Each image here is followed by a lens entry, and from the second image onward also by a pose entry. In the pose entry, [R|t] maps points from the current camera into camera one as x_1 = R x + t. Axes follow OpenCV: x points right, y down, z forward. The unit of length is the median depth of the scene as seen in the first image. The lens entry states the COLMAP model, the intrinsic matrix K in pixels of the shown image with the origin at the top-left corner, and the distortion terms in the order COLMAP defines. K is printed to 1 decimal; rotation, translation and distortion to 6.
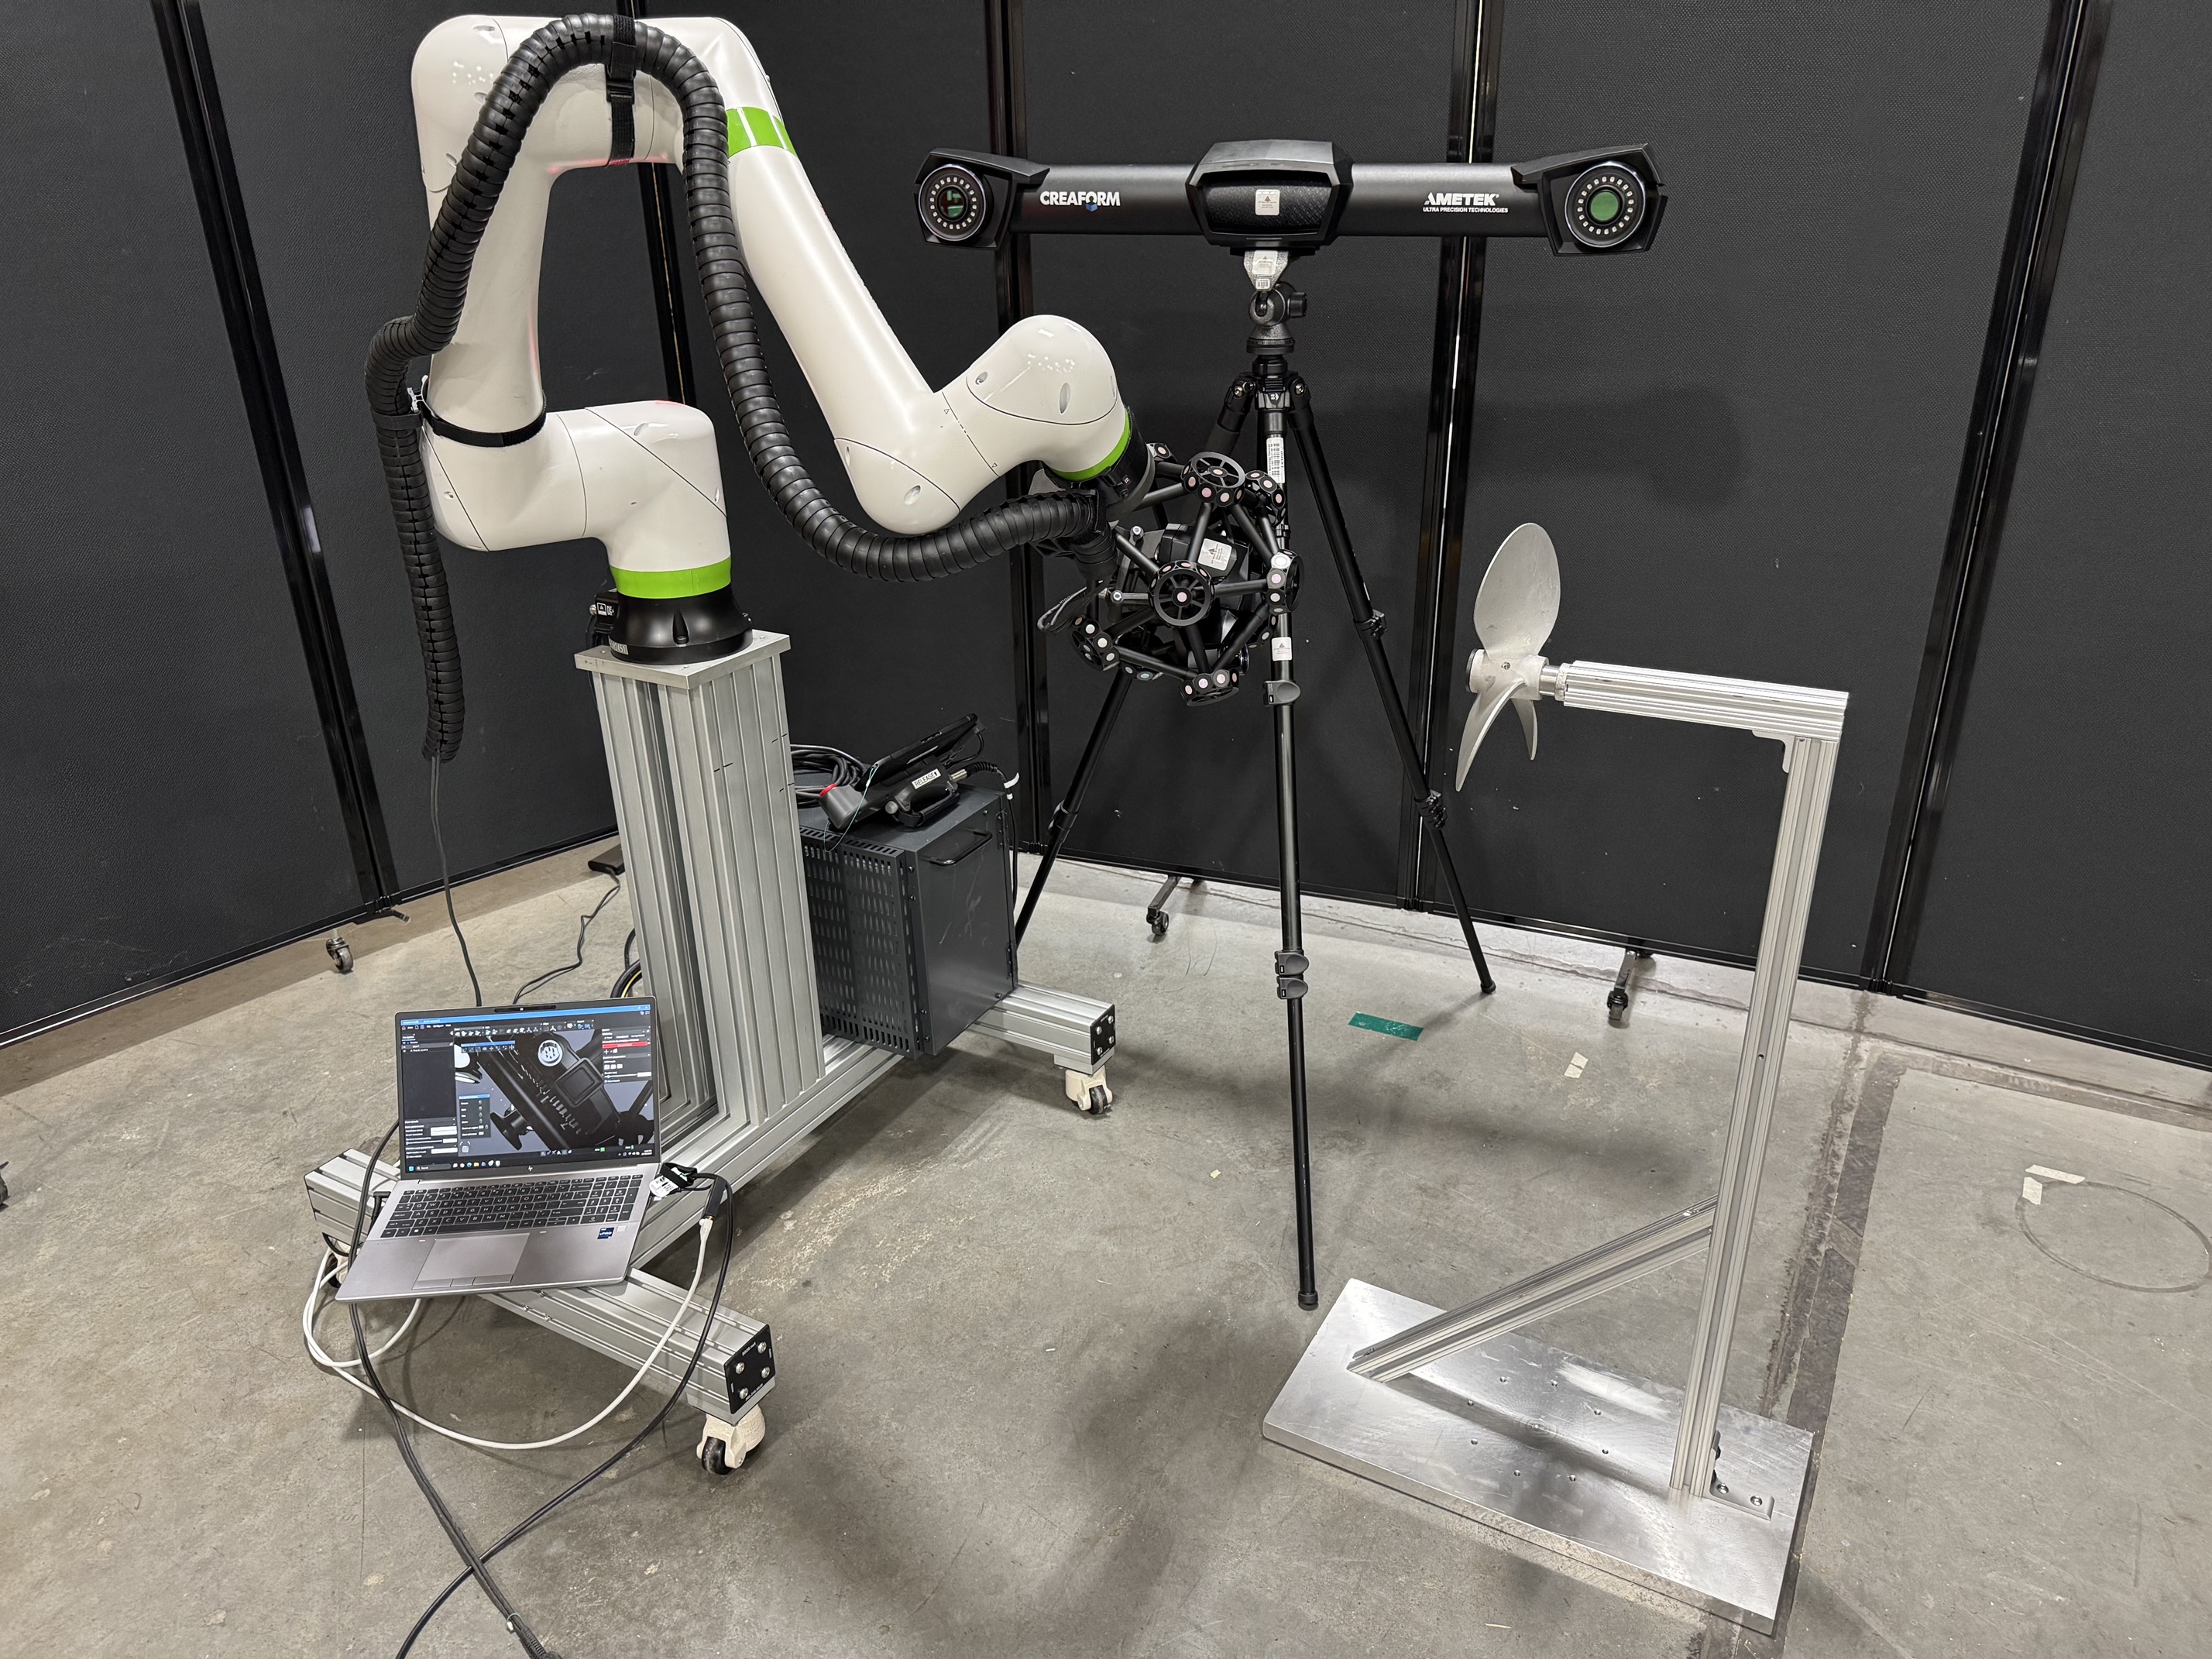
lens RADIAL K [[1513.0, 0, 1106.0], [0, 1513.0, 829.5], [0, 0, 1]] dist [0.022306, -0.040226]
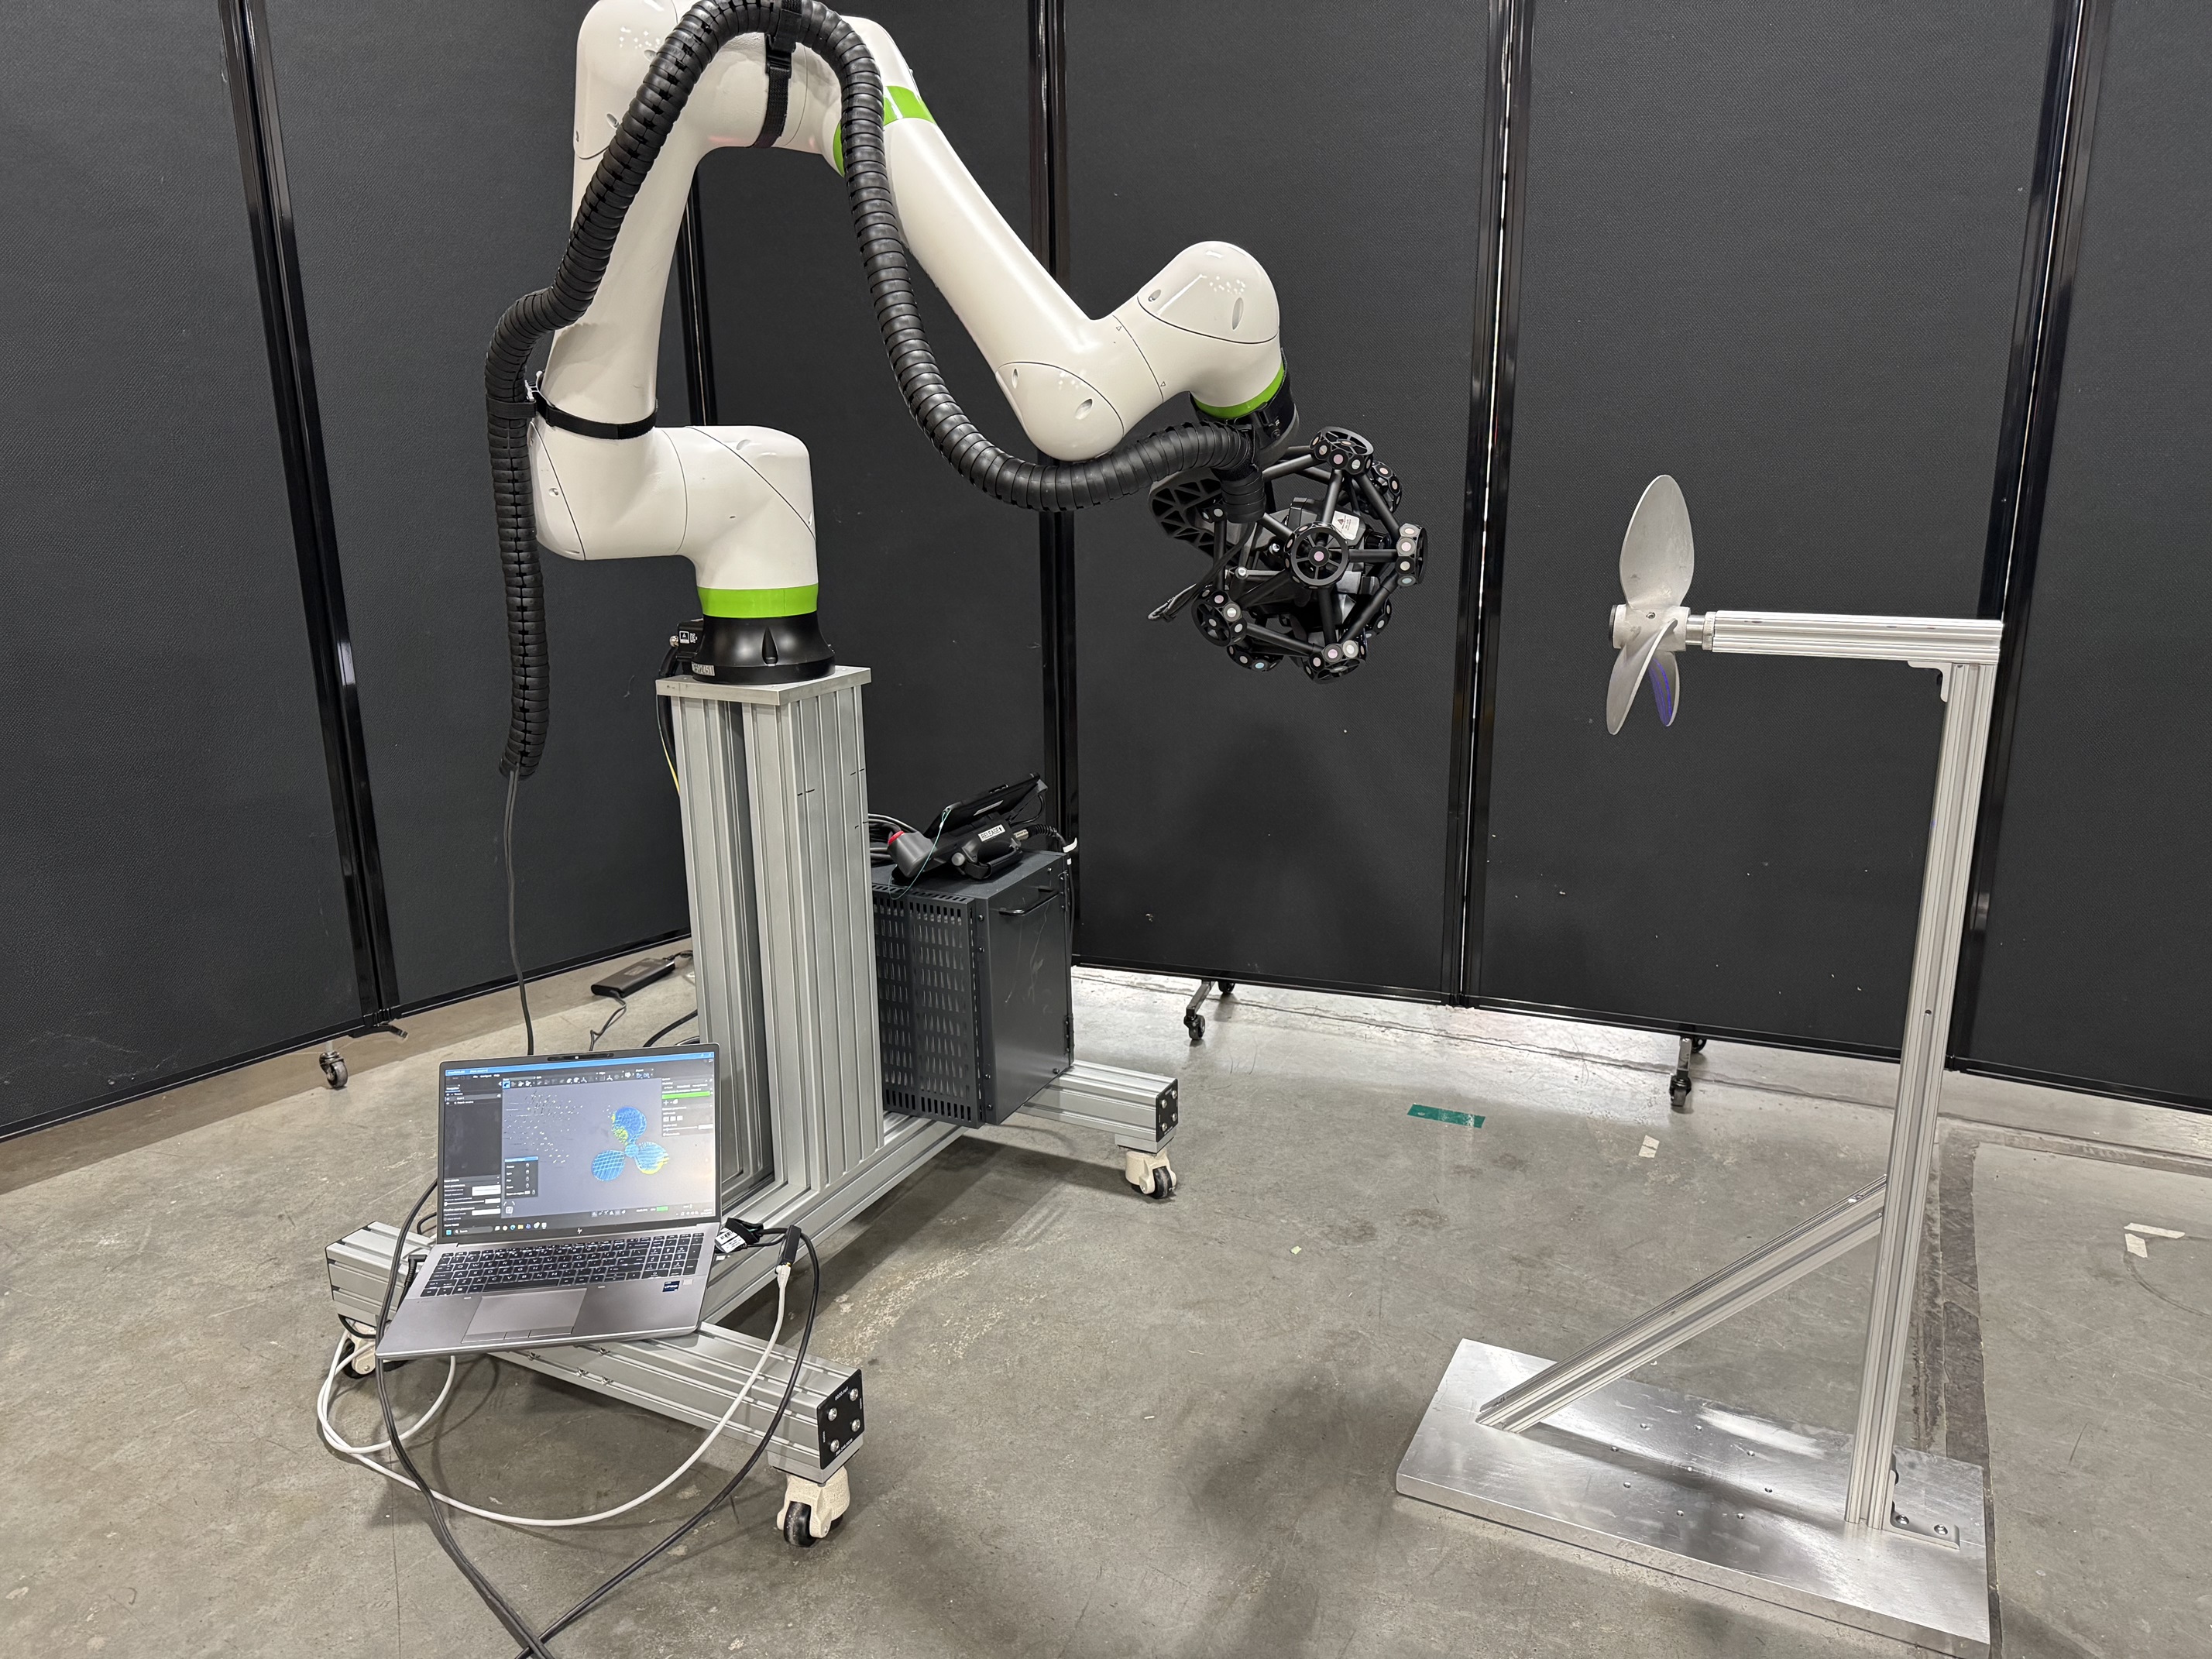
lens RADIAL K [[1518.5, 0, 1106.0], [0, 1518.5, 829.5], [0, 0, 1]] dist [0.005125, -0.015549]
pose [[0.998883, -0.005299, 0.046948, -0.106204], [0.012578, 0.987655, -0.156139, 0.137232], [-0.045541, 0.156555, 0.986619, 0.036318]]
